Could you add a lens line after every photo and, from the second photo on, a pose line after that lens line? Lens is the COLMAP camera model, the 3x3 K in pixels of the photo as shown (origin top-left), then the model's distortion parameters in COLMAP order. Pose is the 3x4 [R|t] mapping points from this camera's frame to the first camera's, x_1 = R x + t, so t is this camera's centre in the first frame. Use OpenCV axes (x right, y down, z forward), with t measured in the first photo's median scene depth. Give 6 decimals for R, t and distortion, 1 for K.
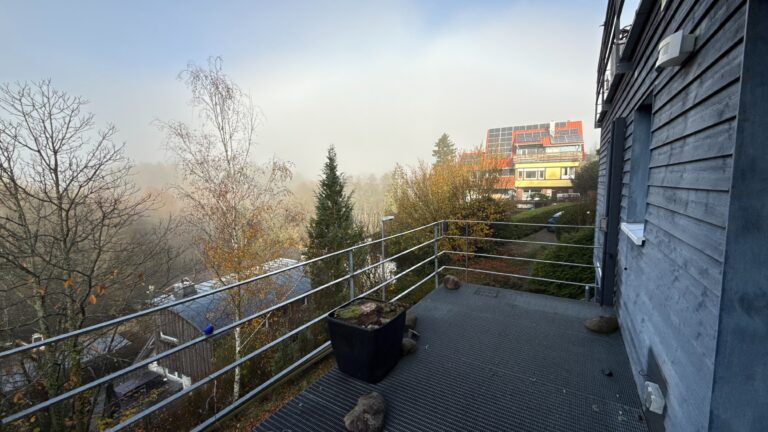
lens RADIAL K [[307.7, 0, 384.0], [0, 307.7, 216.0], [0, 0, 1]] dist [0.000231, 0.000011]
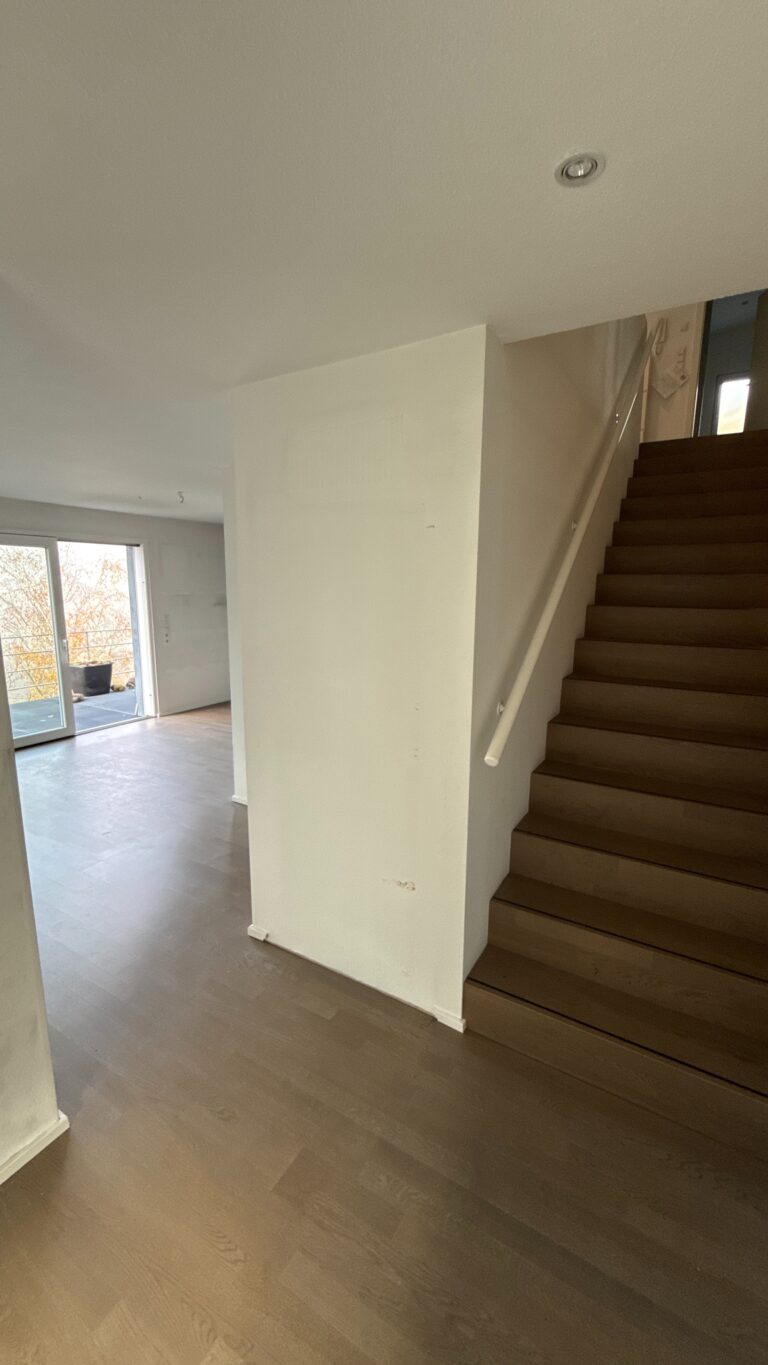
lens RADIAL K [[546.9, 0, 384.0], [0, 546.9, 682.5], [0, 0, 1]] dist [0.000231, 0.000011]
pose [[0.999697, 0.019305, 0.015276, 0.421032], [-0.020341, 0.997275, 0.070908, 0.041671], [-0.013866, -0.071197, 0.997366, -0.570759]]
